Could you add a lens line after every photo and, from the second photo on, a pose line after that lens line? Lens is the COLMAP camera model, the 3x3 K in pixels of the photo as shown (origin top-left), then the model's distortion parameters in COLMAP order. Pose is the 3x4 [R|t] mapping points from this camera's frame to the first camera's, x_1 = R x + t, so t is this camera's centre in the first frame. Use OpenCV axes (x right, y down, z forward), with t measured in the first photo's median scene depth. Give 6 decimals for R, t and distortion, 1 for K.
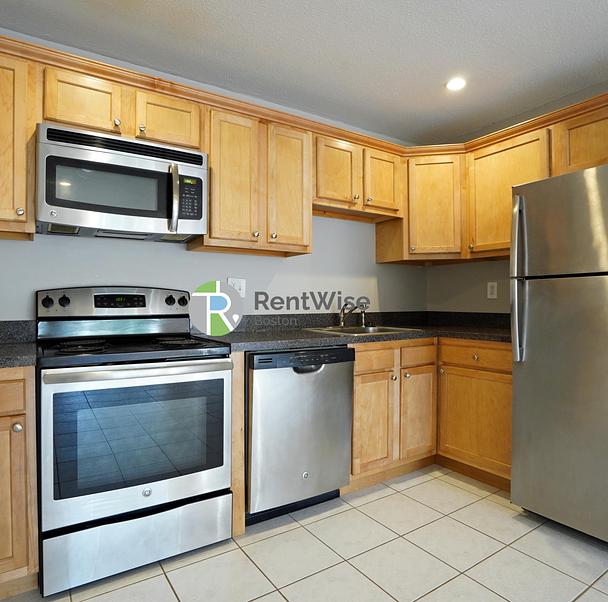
lens RADIAL K [[420.7, 0, 304.0], [0, 420.7, 301.0], [0, 0, 1]] dist [-0.070946, 0.037192]
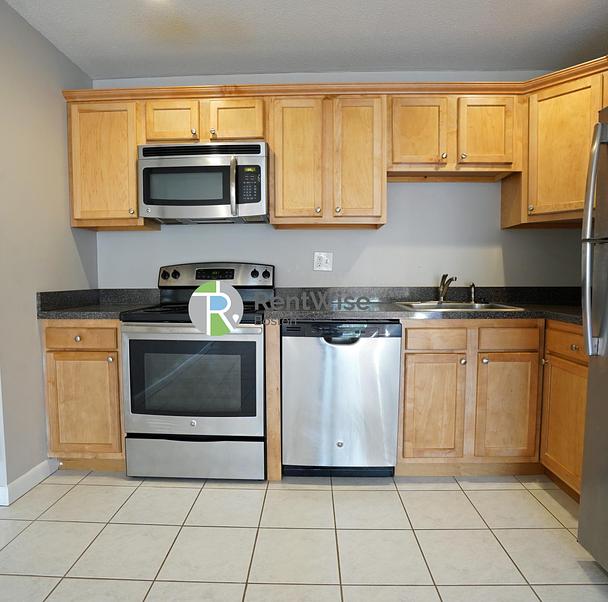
lens RADIAL K [[420.7, 0, 304.0], [0, 420.7, 301.0], [0, 0, 1]] dist [-0.070946, 0.037192]
pose [[0.819141, 0.032276, -0.572683, 0.459757], [0.002908, 0.998169, 0.060415, 0.004447], [0.573584, -0.051153, 0.817548, 0.112513]]
